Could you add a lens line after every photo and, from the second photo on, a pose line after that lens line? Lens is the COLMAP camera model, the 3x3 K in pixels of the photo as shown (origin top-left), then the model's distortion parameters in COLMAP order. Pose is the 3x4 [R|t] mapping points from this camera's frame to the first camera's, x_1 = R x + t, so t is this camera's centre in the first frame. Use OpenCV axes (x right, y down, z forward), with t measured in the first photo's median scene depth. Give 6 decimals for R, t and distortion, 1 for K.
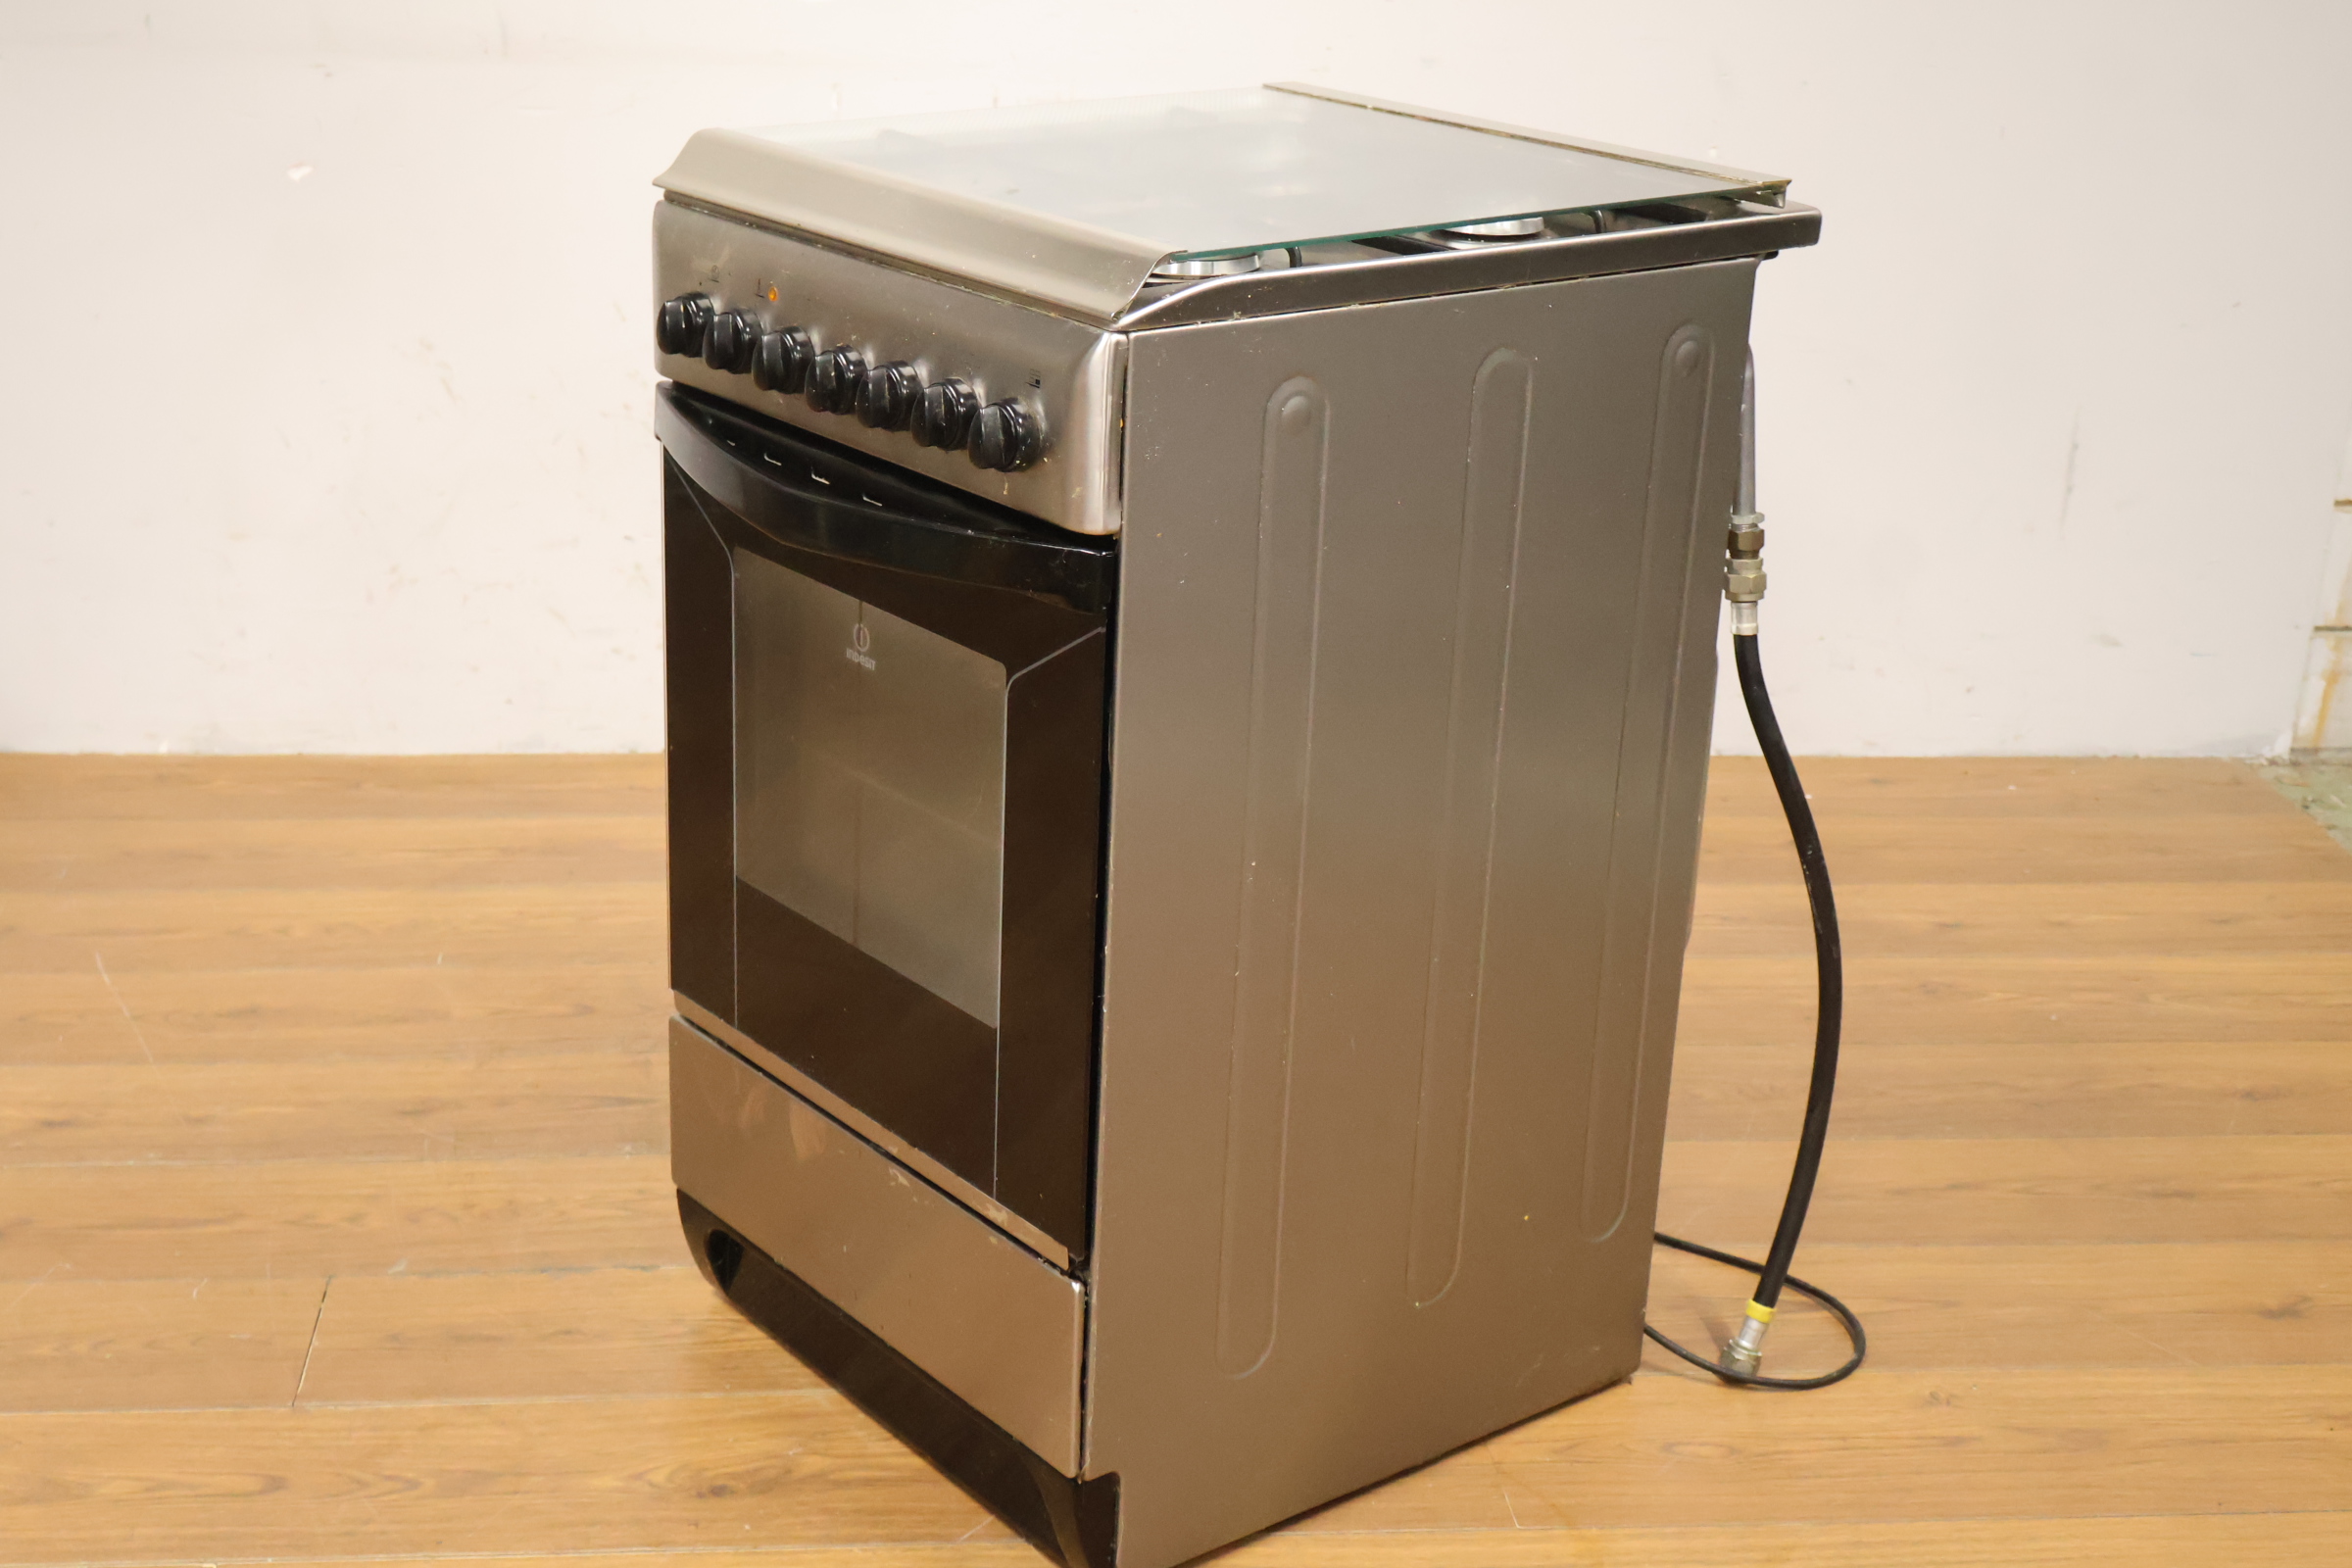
lens RADIAL K [[3224.0, 0, 1171.6], [0, 3224.0, 781.4], [0, 0, 1]] dist [0.007825, -0.002408]
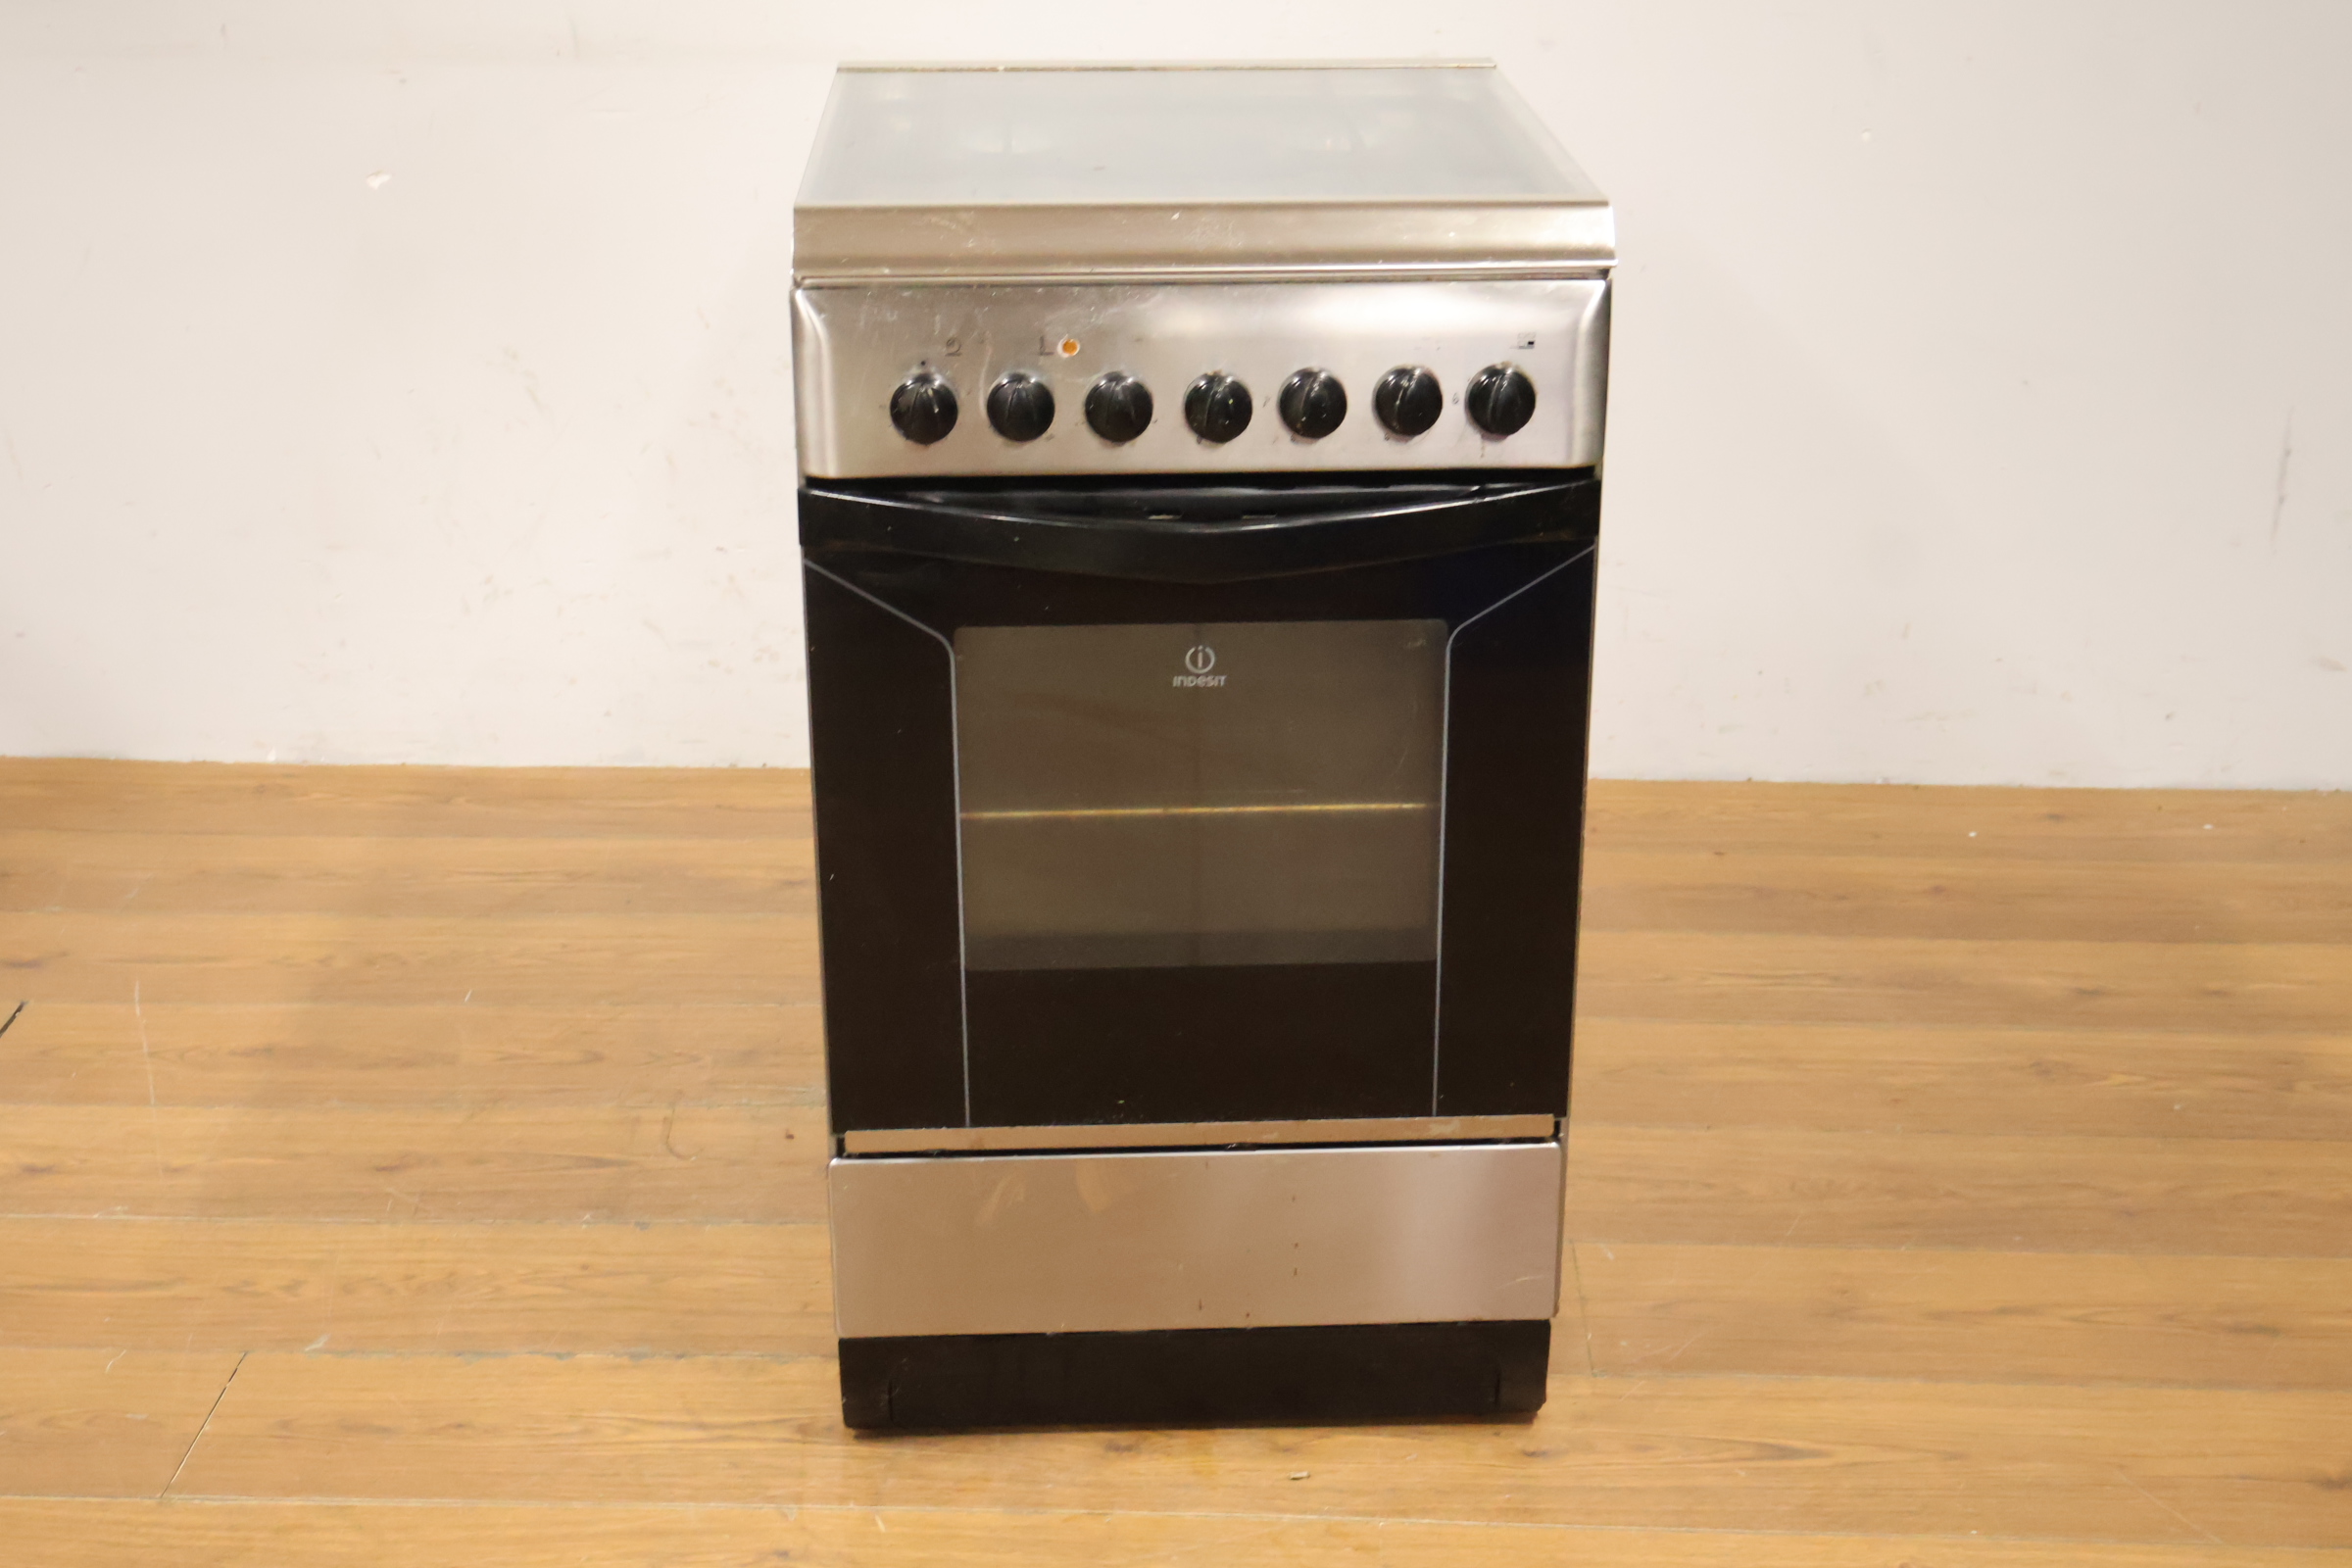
lens RADIAL K [[3231.8, 0, 1180.7], [0, 3231.8, 778.2], [0, 0, 1]] dist [-0.001092, -0.002979]
pose [[0.987903, 0.017014, -0.154136, 0.151439], [-0.012077, 0.999385, 0.032906, -0.050859], [0.154602, -0.030646, 0.987501, 0.072902]]
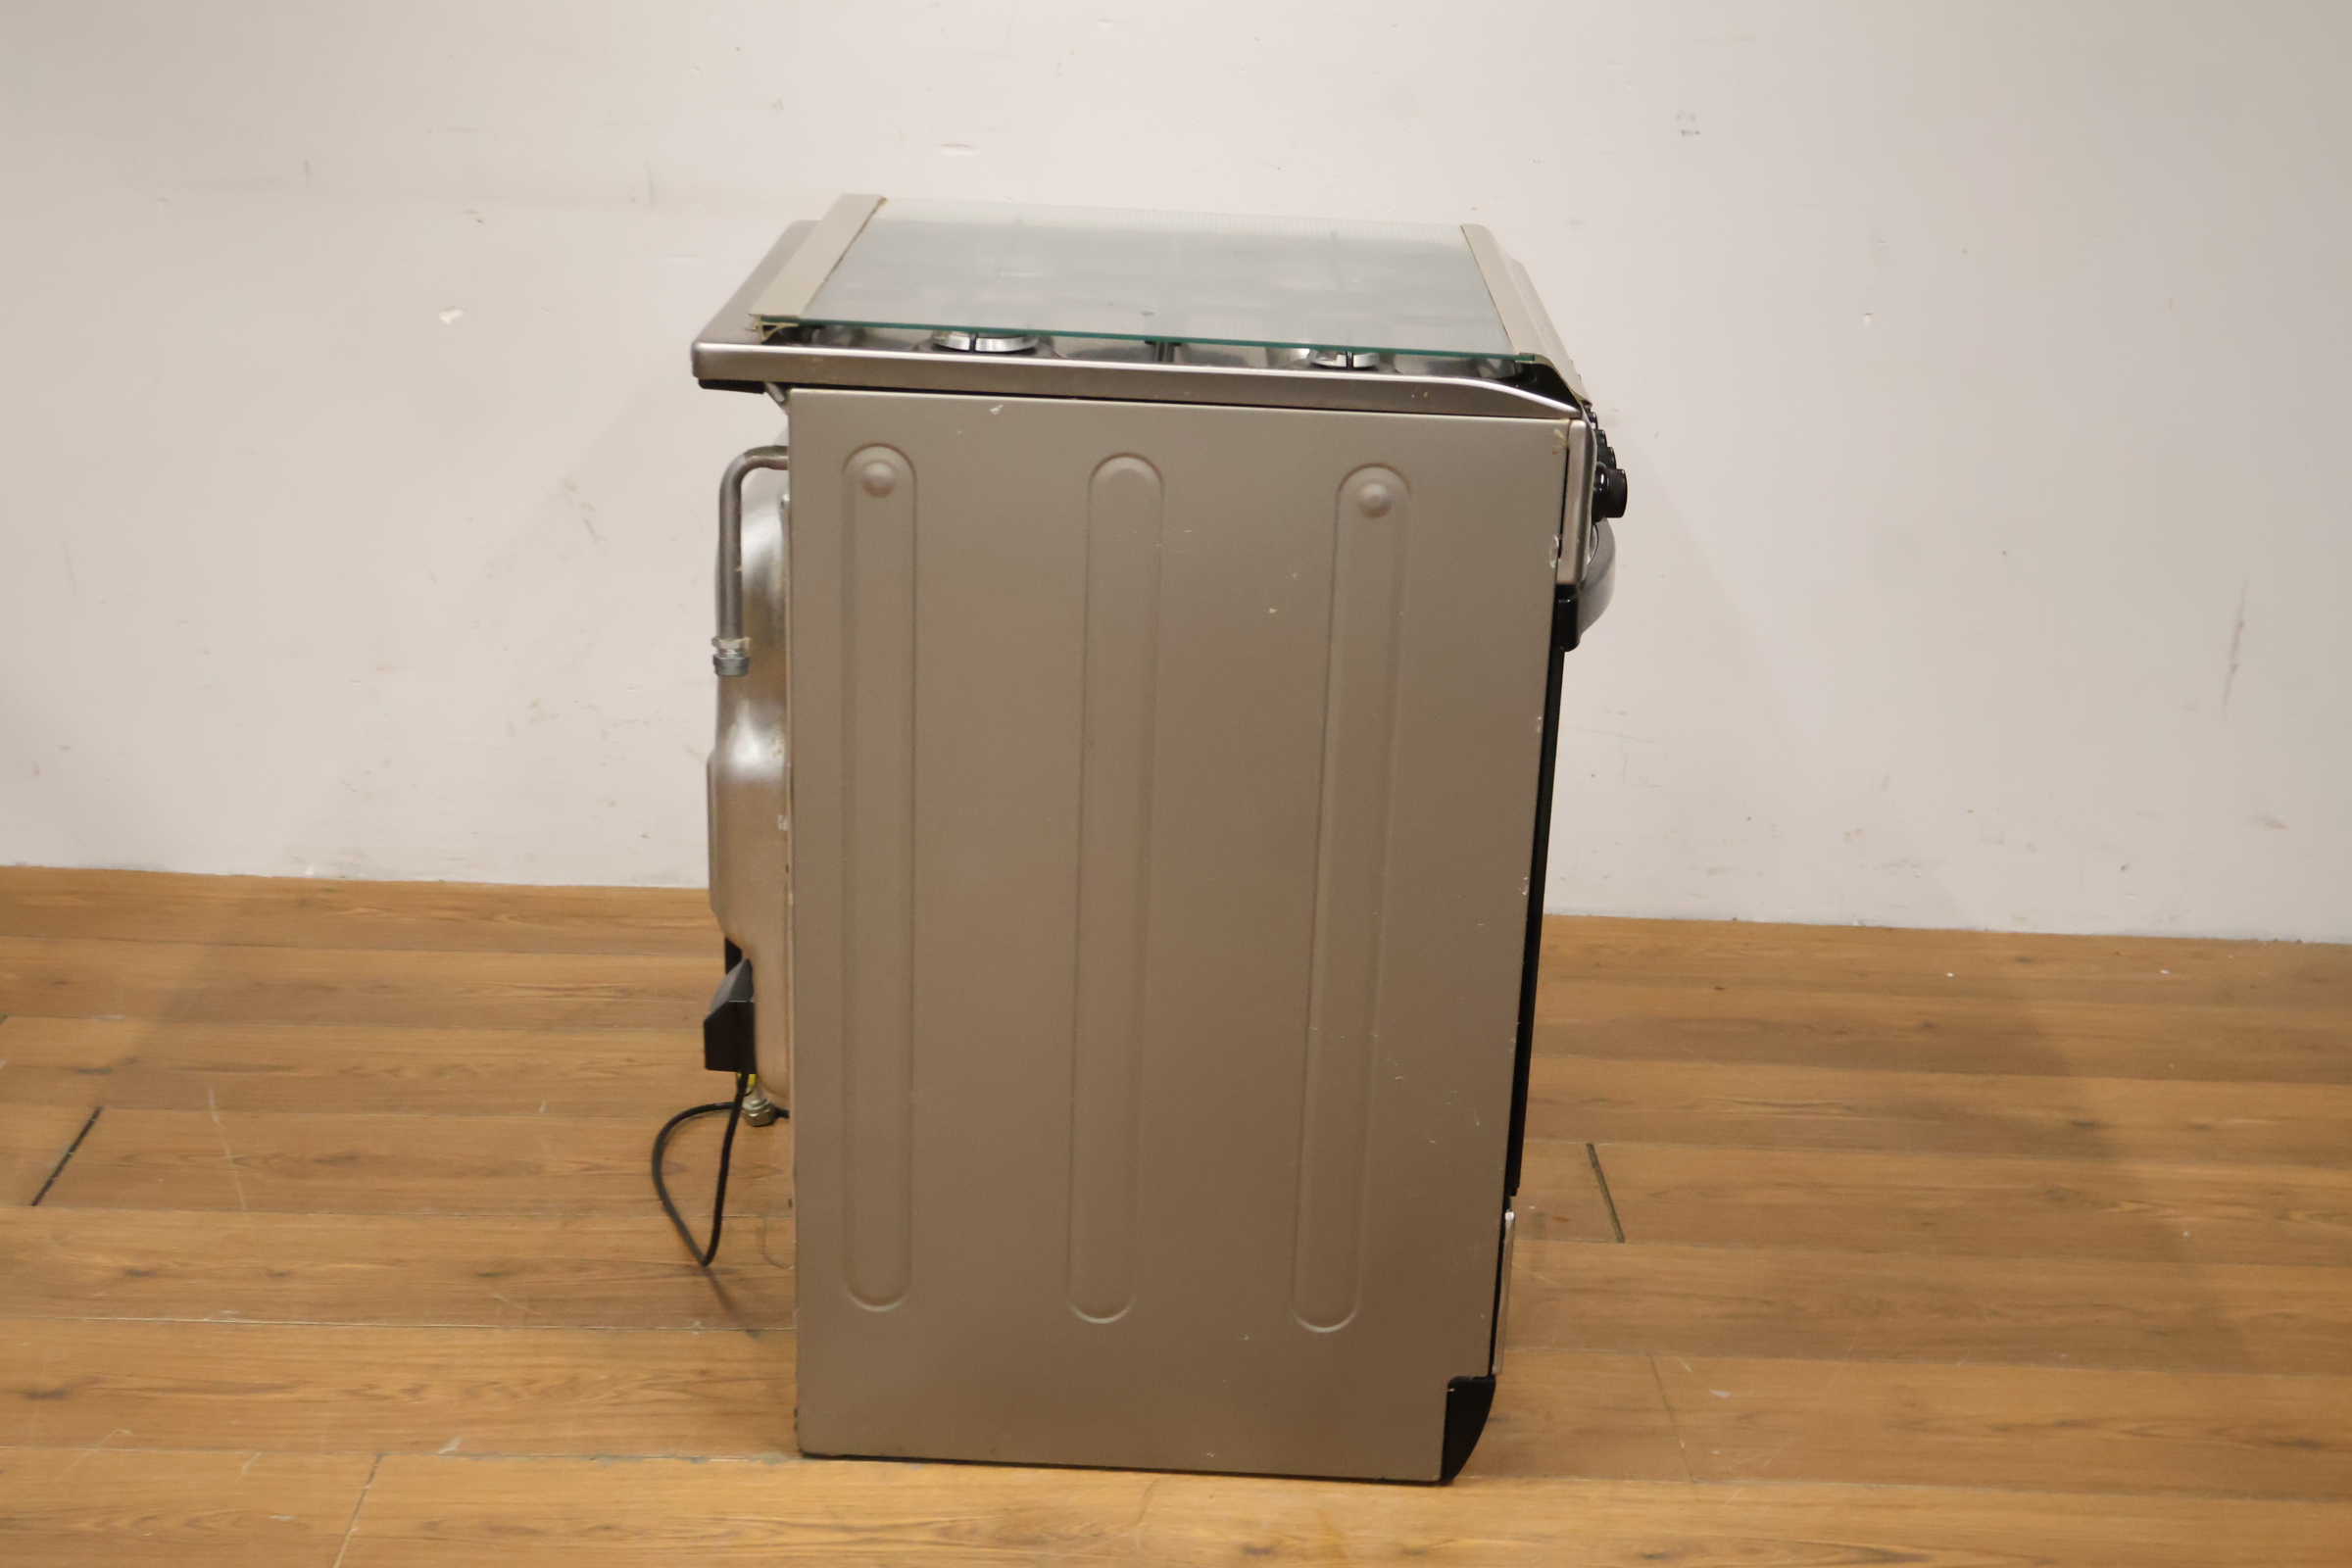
lens RADIAL K [[3081.1, 0, 1175.1], [0, 3081.1, 790.3], [0, 0, 1]] dist [-0.004165, 0.037468]
pose [[0.996330, 0.031668, -0.079518, 0.046743], [-0.032621, 0.999410, -0.010717, -0.043926], [0.079132, 0.013271, 0.996776, 0.064635]]
